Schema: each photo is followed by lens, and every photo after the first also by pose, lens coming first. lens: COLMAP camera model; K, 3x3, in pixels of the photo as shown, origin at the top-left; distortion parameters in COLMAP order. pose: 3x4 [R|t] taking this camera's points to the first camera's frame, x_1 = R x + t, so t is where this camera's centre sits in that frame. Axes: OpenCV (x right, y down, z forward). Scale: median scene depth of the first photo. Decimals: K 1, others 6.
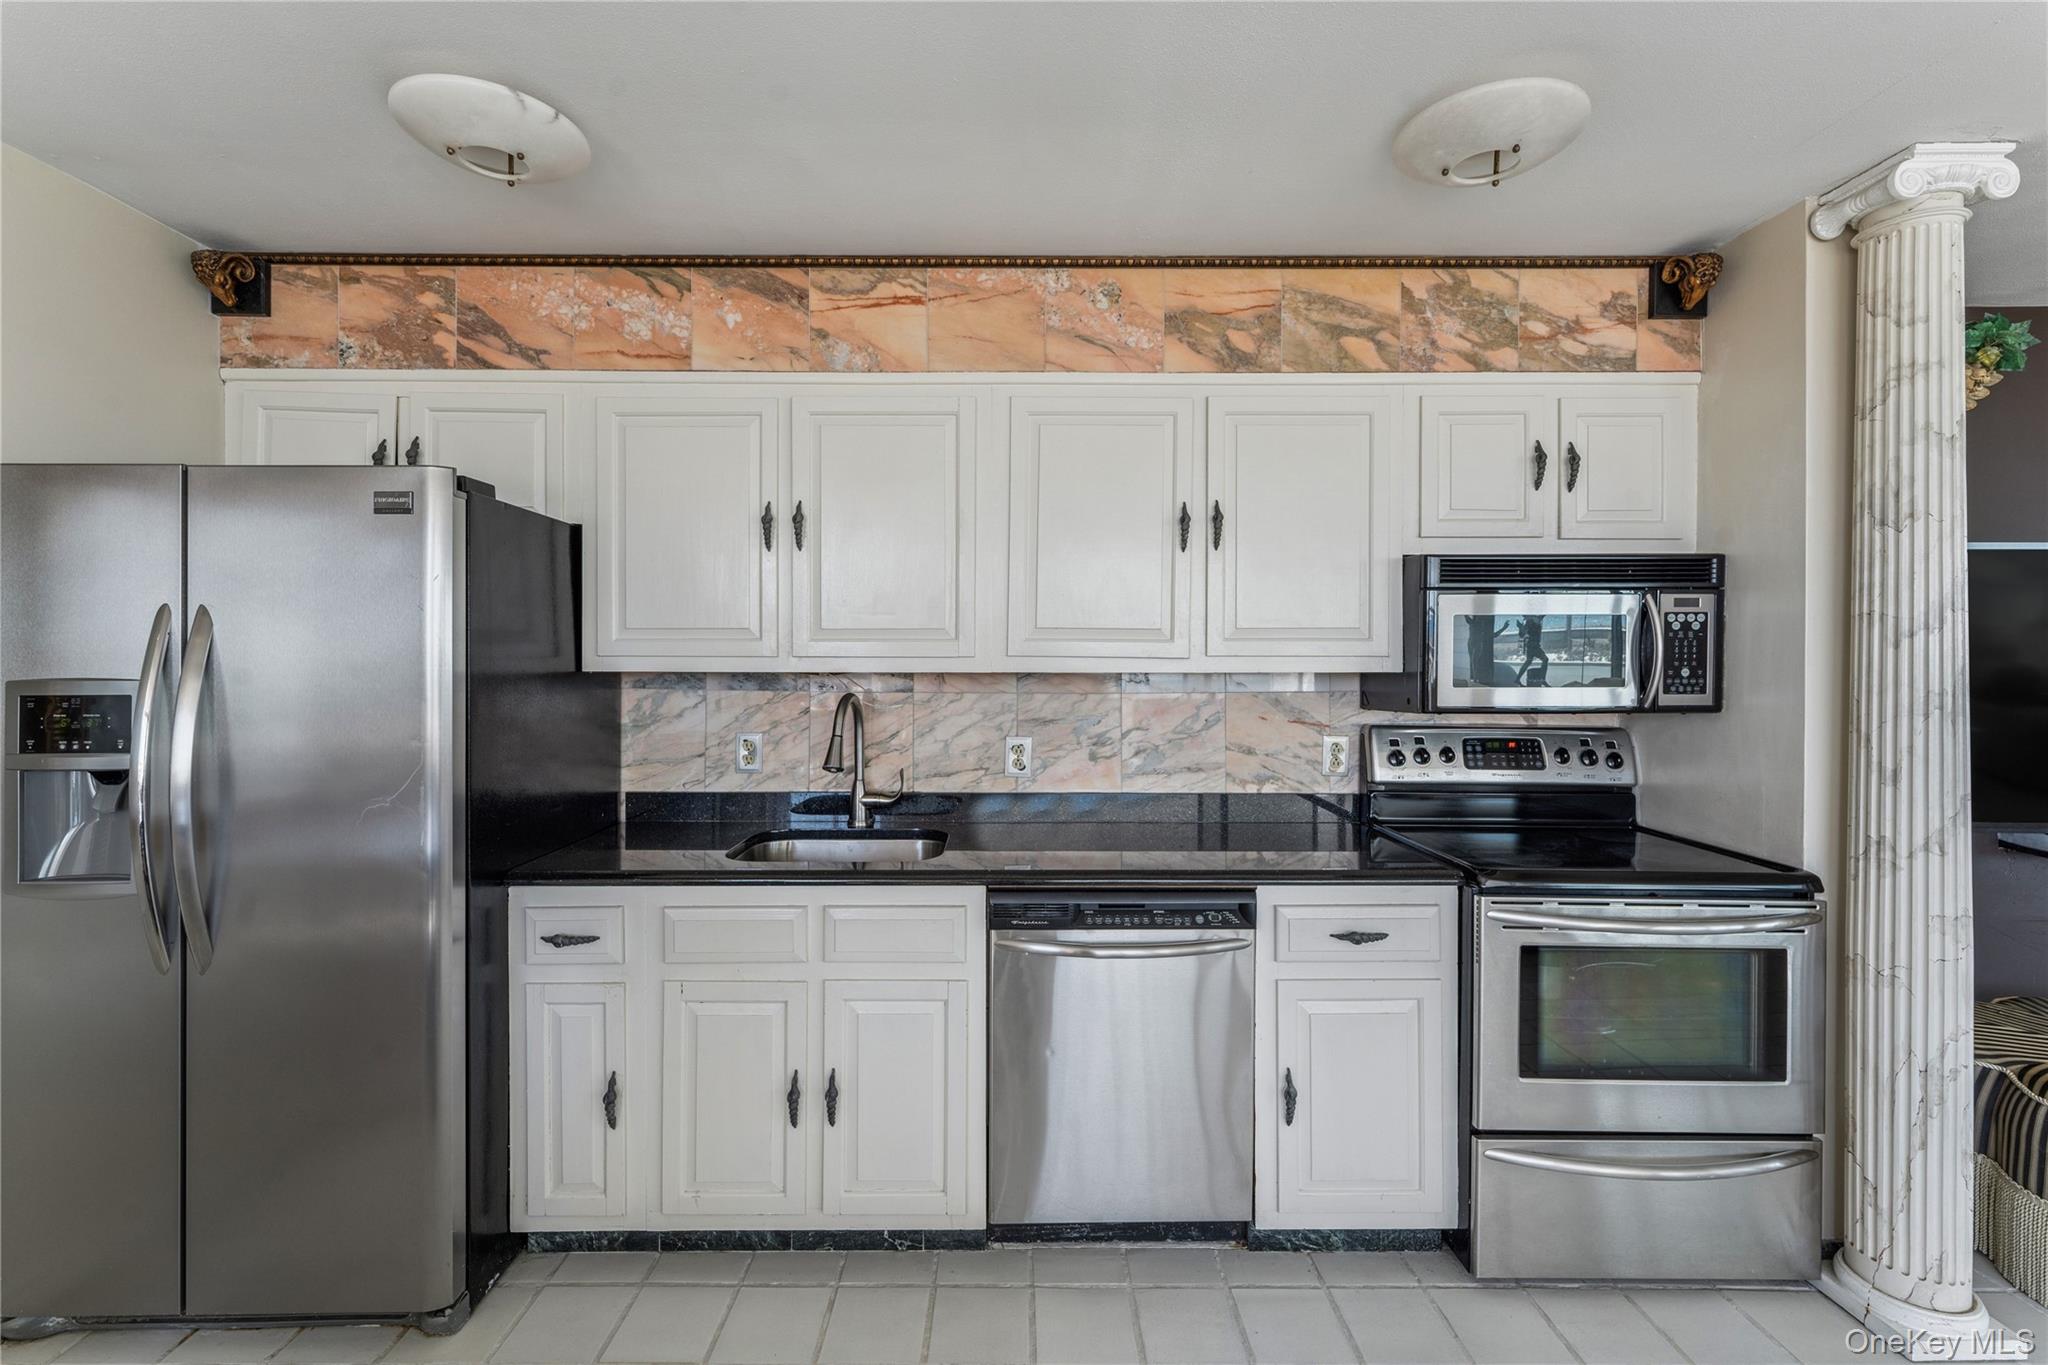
lens RADIAL K [[862.3, 0, 1012.7], [0, 862.3, 659.5], [0, 0, 1]] dist [0.000929, 0.000042]
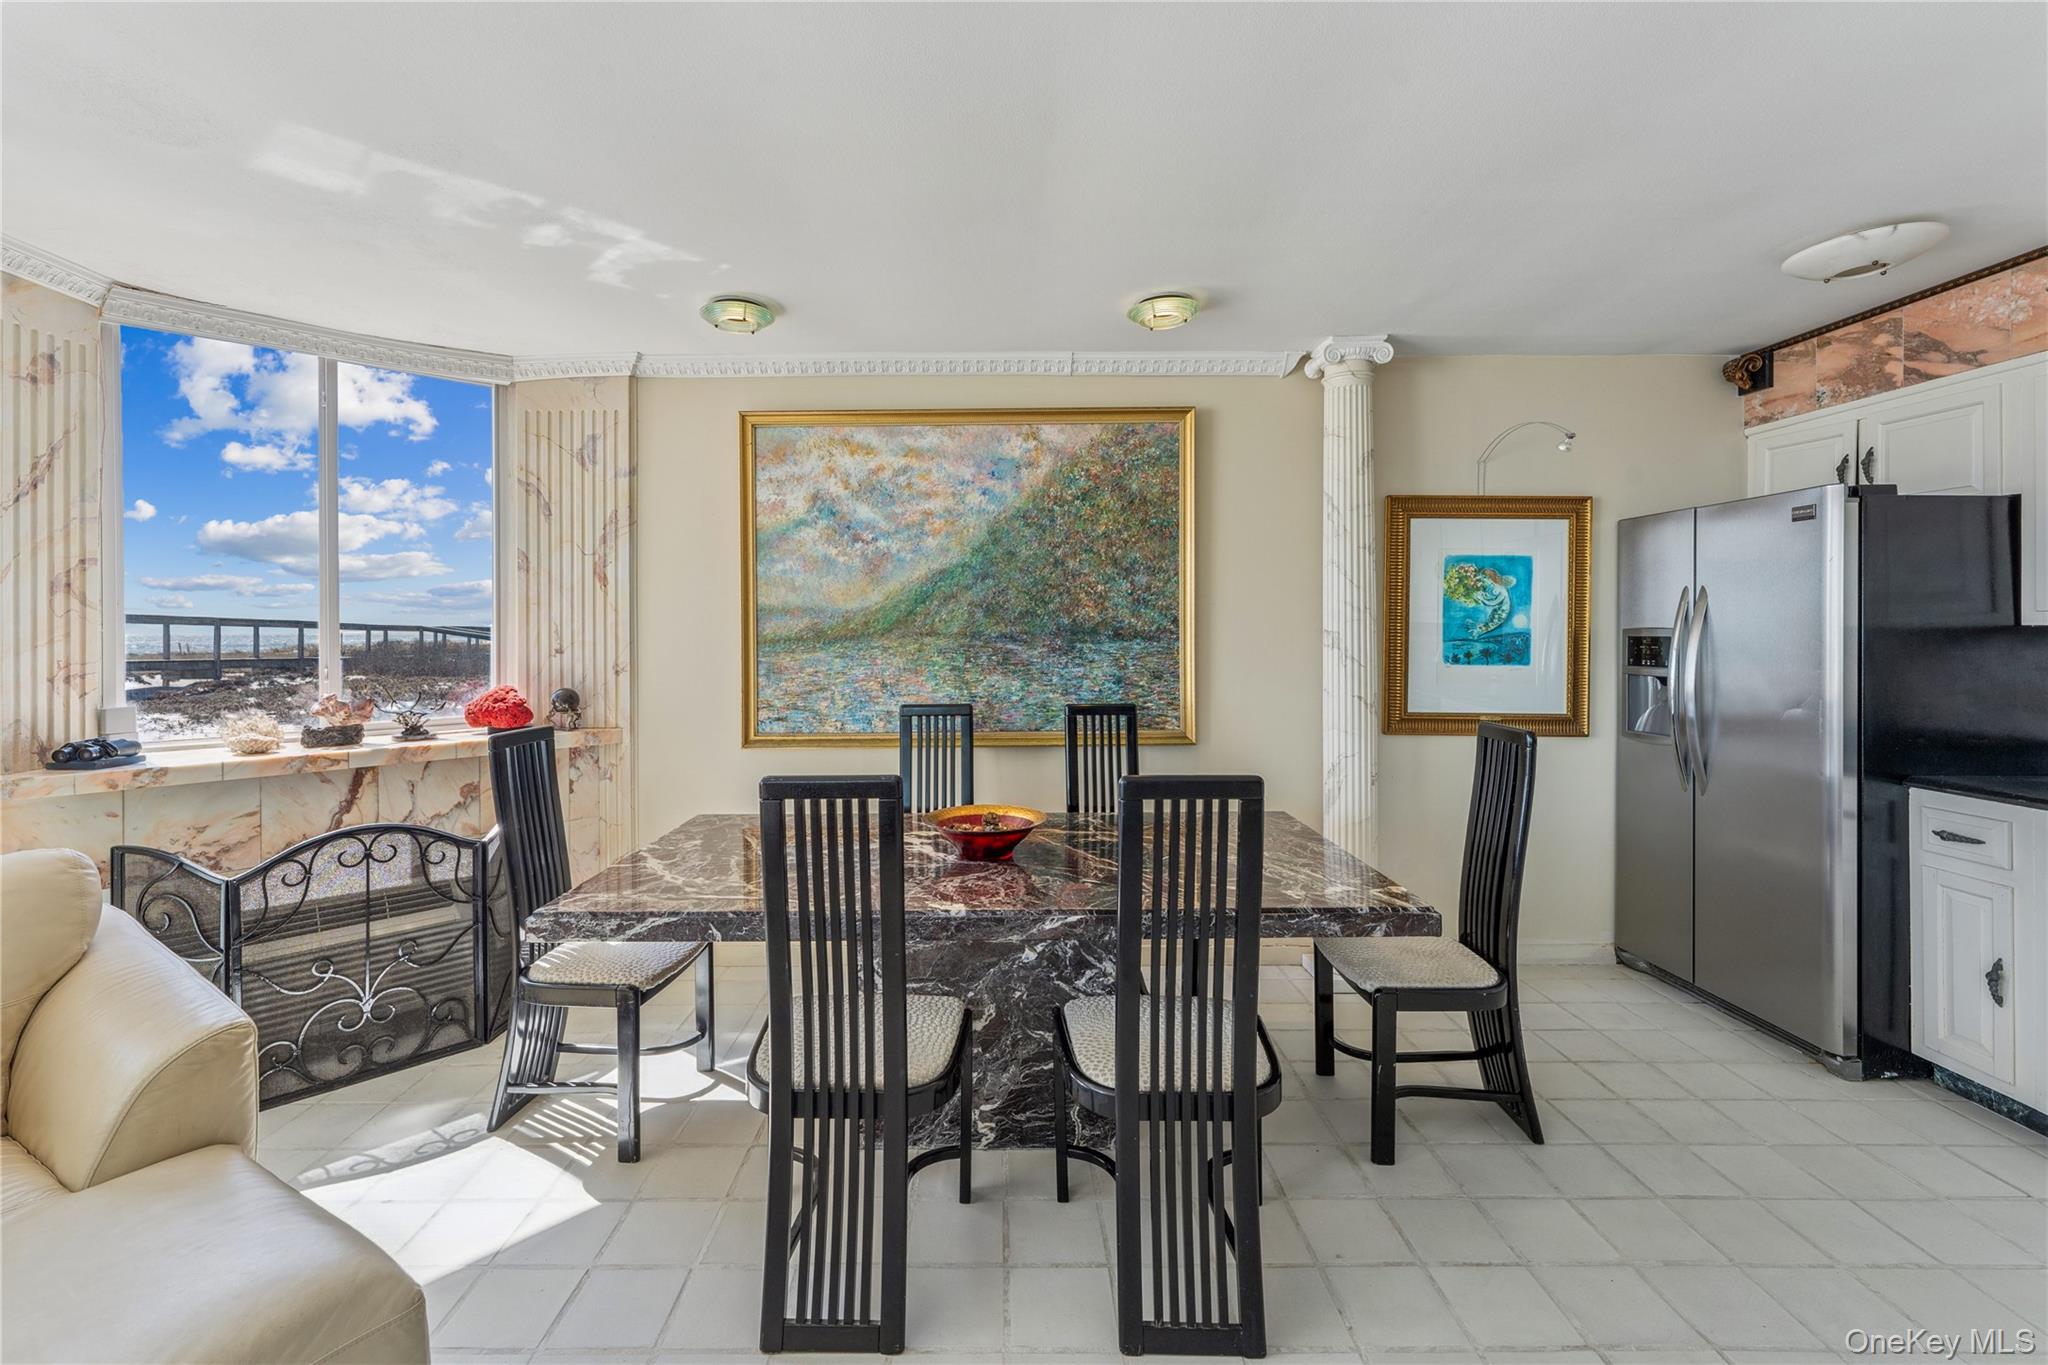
lens RADIAL K [[869.8, 0, 997.8], [0, 869.8, 630.8], [0, 0, 1]] dist [0.003085, -0.000520]
pose [[-0.002607, 0.002401, -0.999994, 0.645508], [0.001015, 0.999997, 0.002398, 0.017182], [0.999996, -0.001009, -0.002609, -0.330838]]
